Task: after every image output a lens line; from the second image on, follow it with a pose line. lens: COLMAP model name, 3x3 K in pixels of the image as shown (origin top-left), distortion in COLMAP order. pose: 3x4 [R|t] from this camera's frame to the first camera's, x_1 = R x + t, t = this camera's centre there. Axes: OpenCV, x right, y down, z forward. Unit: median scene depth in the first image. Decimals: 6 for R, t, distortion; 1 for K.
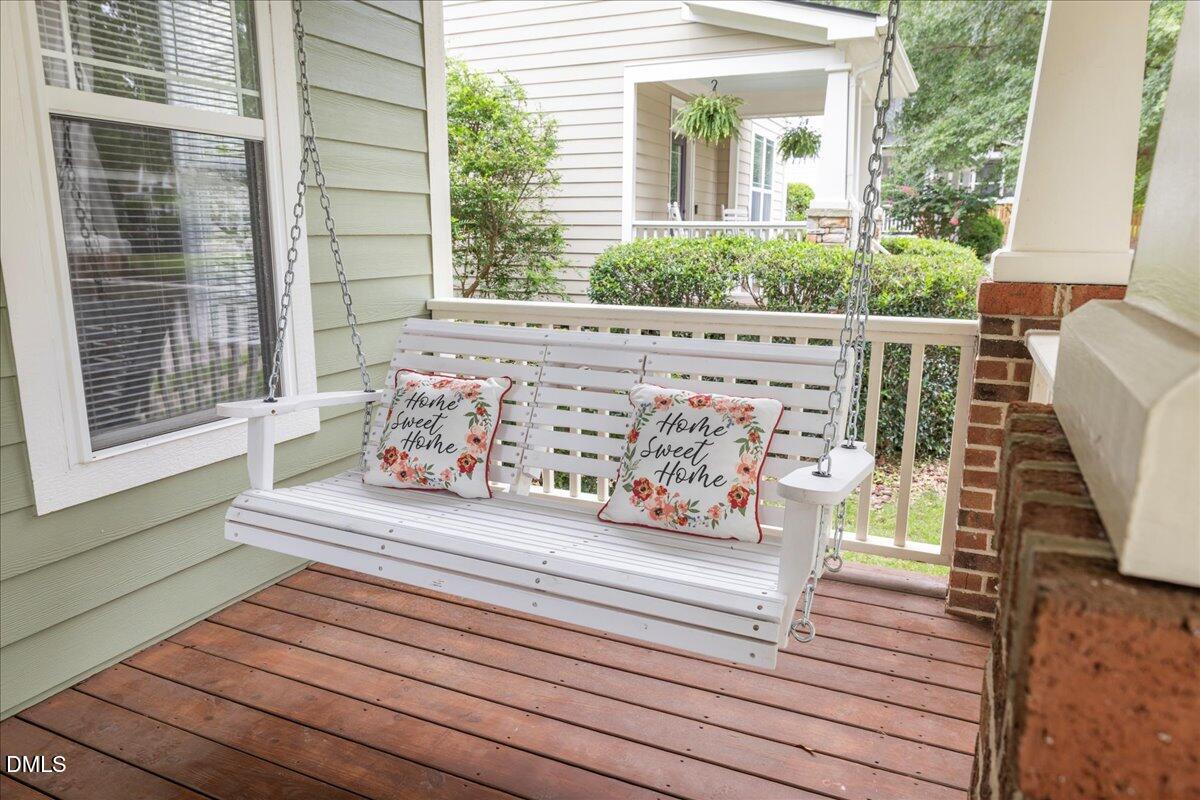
lens RADIAL K [[784.1, 0, 600.0], [0, 784.1, 400.0], [0, 0, 1]] dist [0.005157, 0.000312]
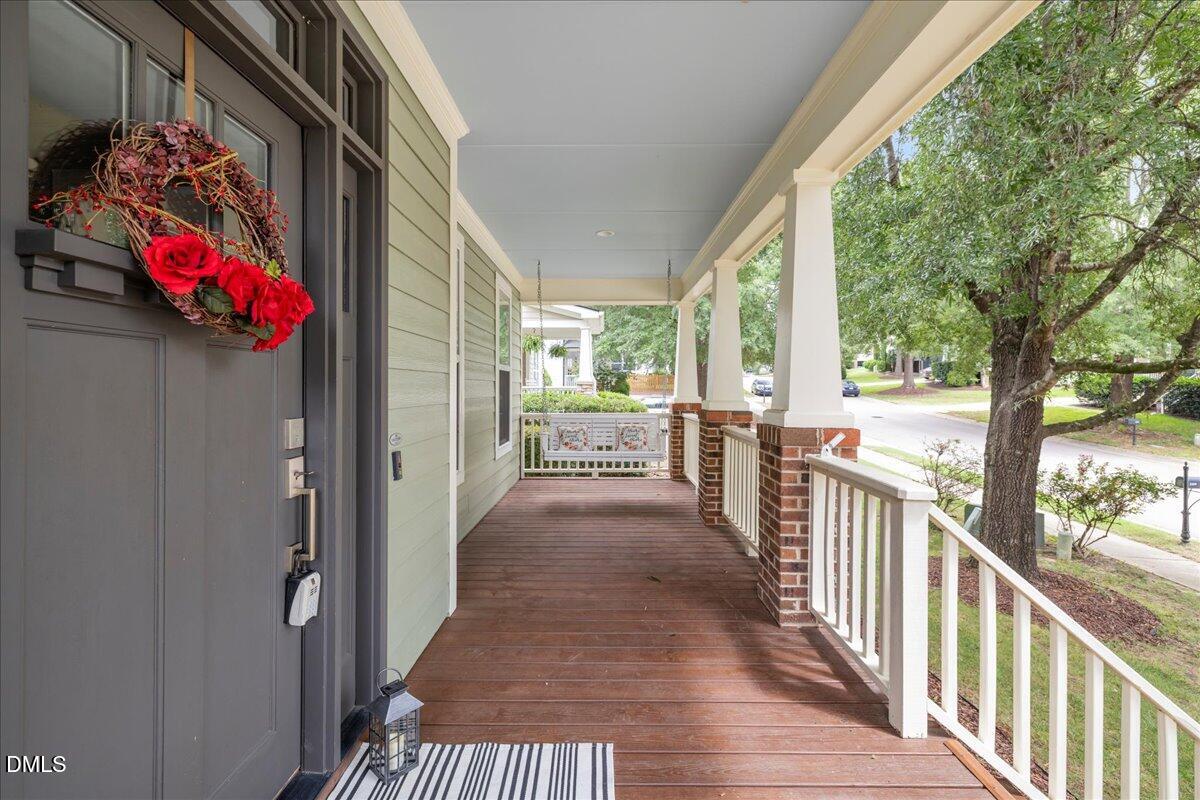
lens RADIAL K [[504.1, 0, 596.3], [0, 504.1, 394.2], [0, 0, 1]] dist [0.003274, -0.000432]
pose [[0.912695, -0.010880, 0.408496, -0.350686], [0.090878, 0.980016, -0.176944, 0.086792], [-0.398408, 0.198619, 0.895445, -0.461517]]
